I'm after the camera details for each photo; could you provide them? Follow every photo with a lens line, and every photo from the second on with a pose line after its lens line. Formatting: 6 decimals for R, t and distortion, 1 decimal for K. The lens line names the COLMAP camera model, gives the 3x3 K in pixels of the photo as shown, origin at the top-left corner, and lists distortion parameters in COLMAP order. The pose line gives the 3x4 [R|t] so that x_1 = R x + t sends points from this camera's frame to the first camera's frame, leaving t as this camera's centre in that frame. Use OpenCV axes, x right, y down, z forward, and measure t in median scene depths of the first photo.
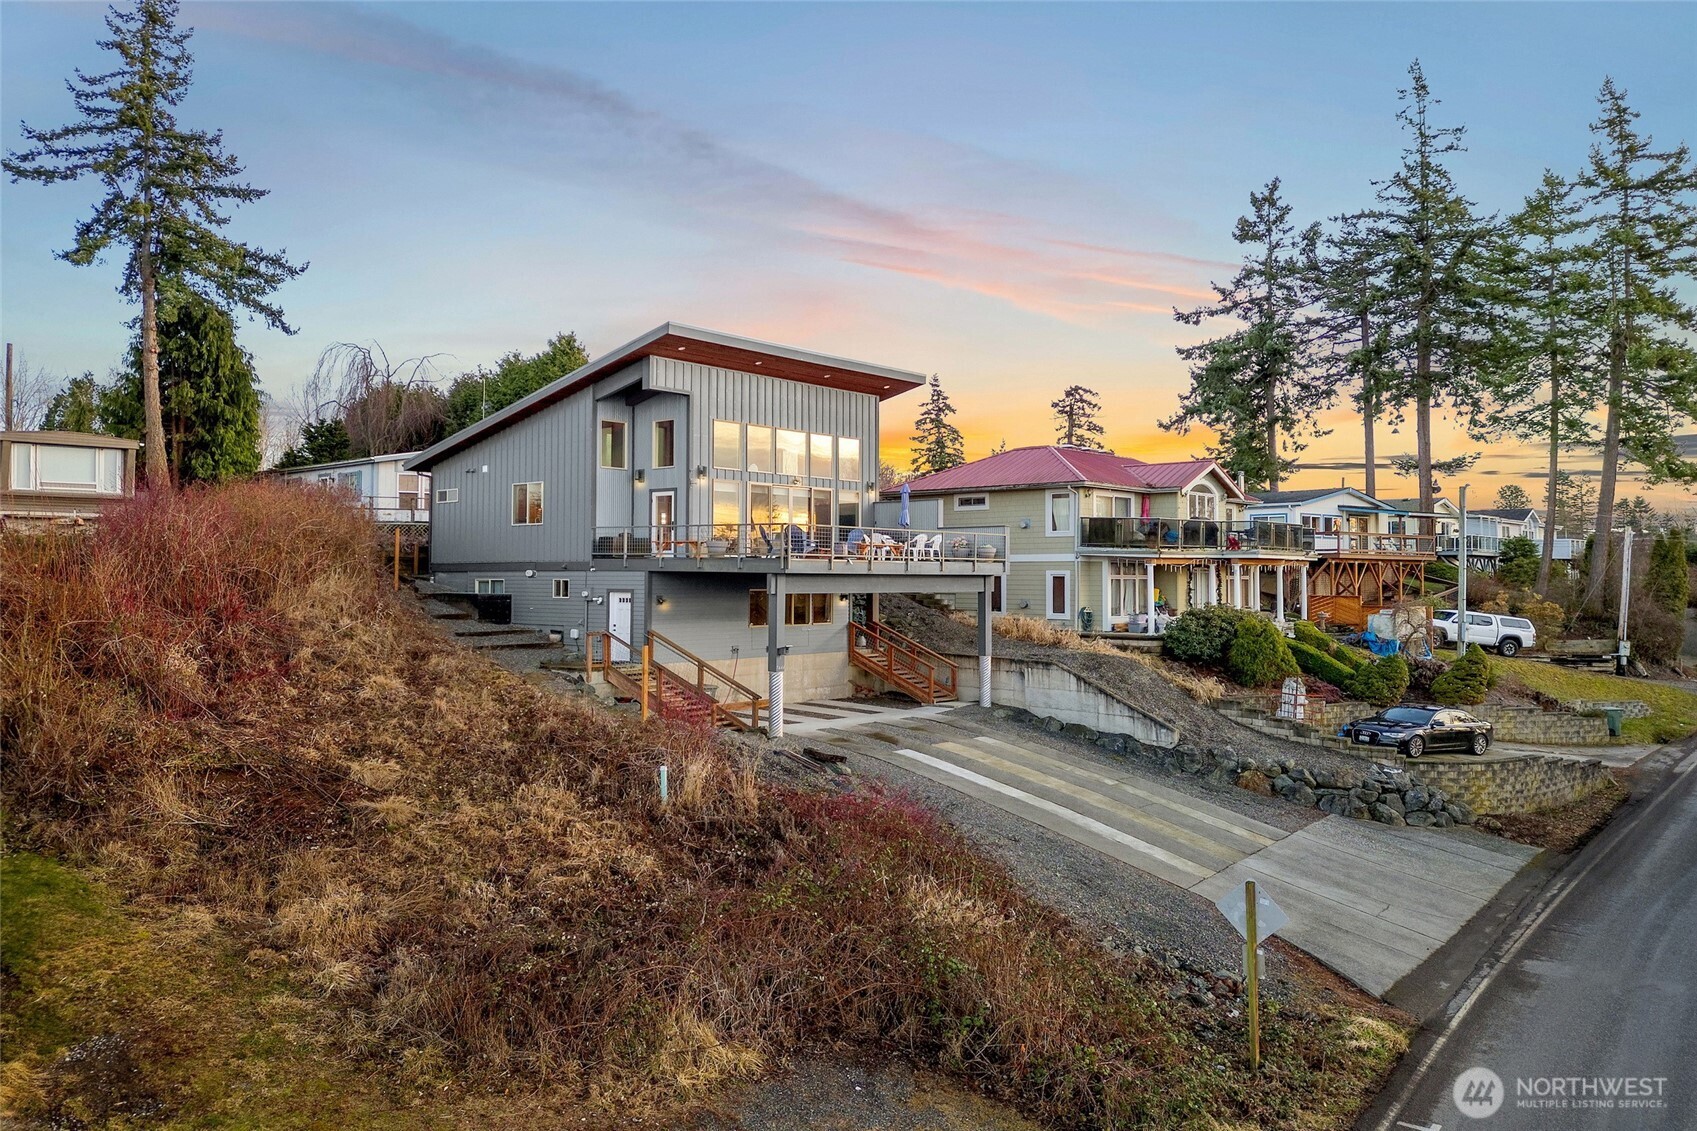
lens RADIAL K [[1171.4, 0, 844.8], [0, 1171.4, 537.4], [0, 0, 1]] dist [0.090016, -0.118945]
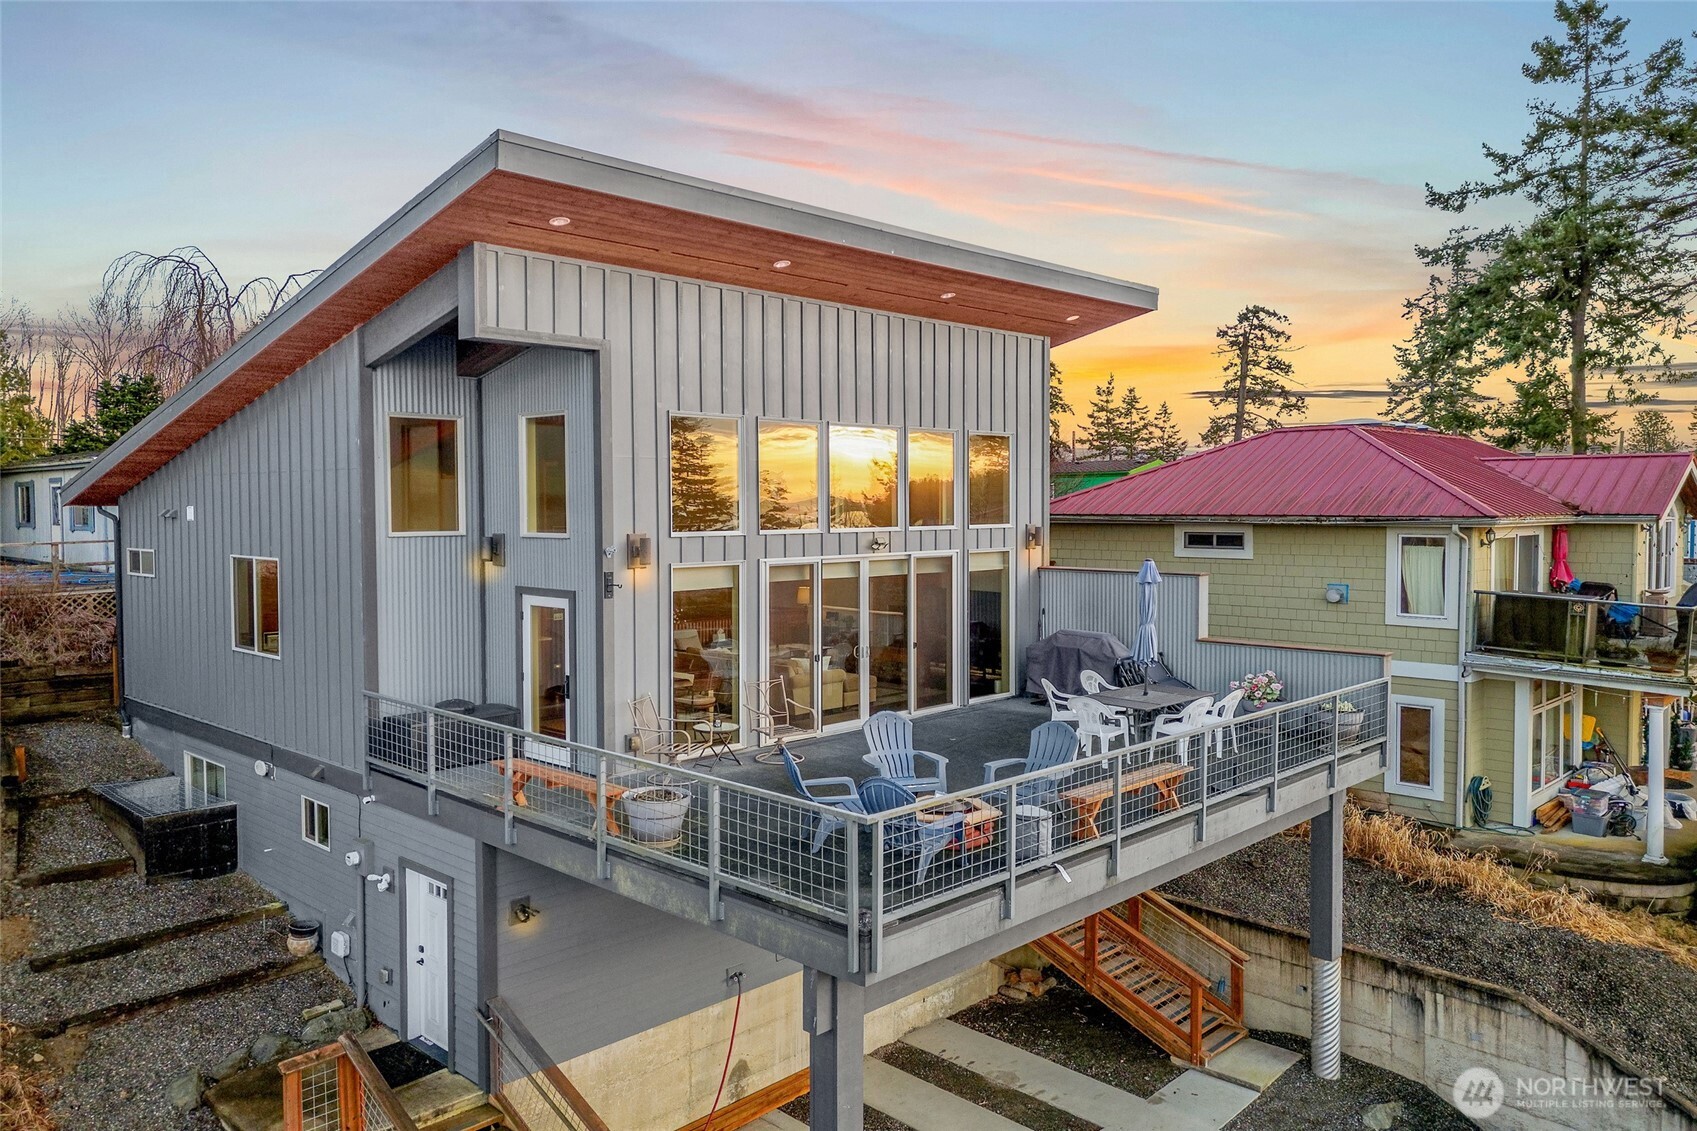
lens RADIAL K [[1220.4, 0, 848.5], [0, 1220.4, 565.5], [0, 0, 1]] dist [0.019108, -0.000509]
pose [[0.999051, -0.004074, -0.043373, -0.029249], [0.007500, 0.996836, 0.079132, -0.067592], [0.042913, -0.079382, 0.995920, 0.496592]]
